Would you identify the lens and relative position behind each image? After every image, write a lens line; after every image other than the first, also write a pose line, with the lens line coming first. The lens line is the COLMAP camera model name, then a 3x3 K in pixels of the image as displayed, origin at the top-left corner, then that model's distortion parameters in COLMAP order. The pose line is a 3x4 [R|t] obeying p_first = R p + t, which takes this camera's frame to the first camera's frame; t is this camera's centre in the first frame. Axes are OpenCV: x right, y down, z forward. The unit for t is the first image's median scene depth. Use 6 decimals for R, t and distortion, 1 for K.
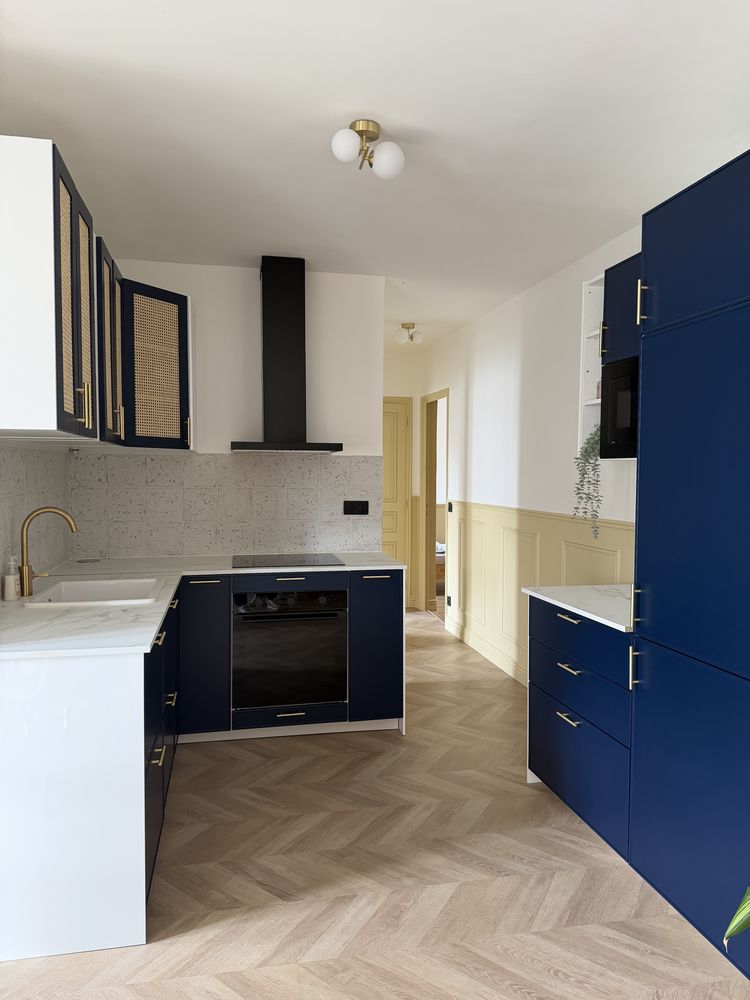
lens RADIAL K [[734.7, 0, 375.0], [0, 734.7, 500.0], [0, 0, 1]] dist [0.081894, 0.001085]
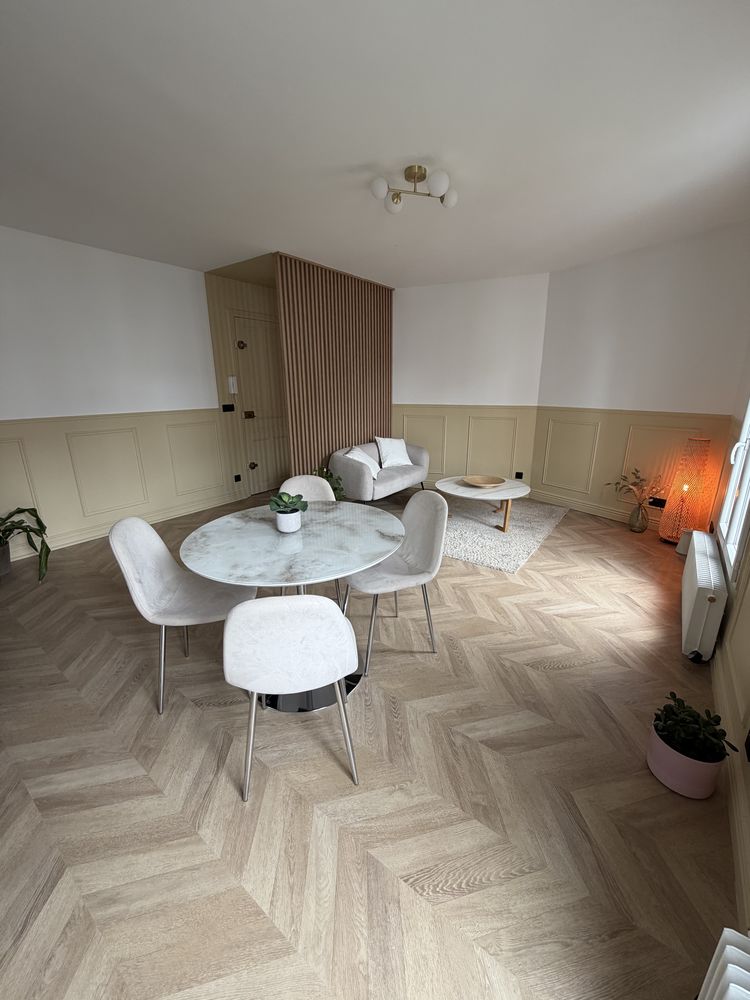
lens RADIAL K [[400.3, 0, 375.0], [0, 400.3, 500.0], [0, 0, 1]] dist [-0.000972, -0.000120]
pose [[-0.662739, -0.206685, 0.719763, -0.413117], [0.037032, 0.950935, 0.307166, -0.080127], [-0.747935, 0.230225, -0.622567, 1.981657]]
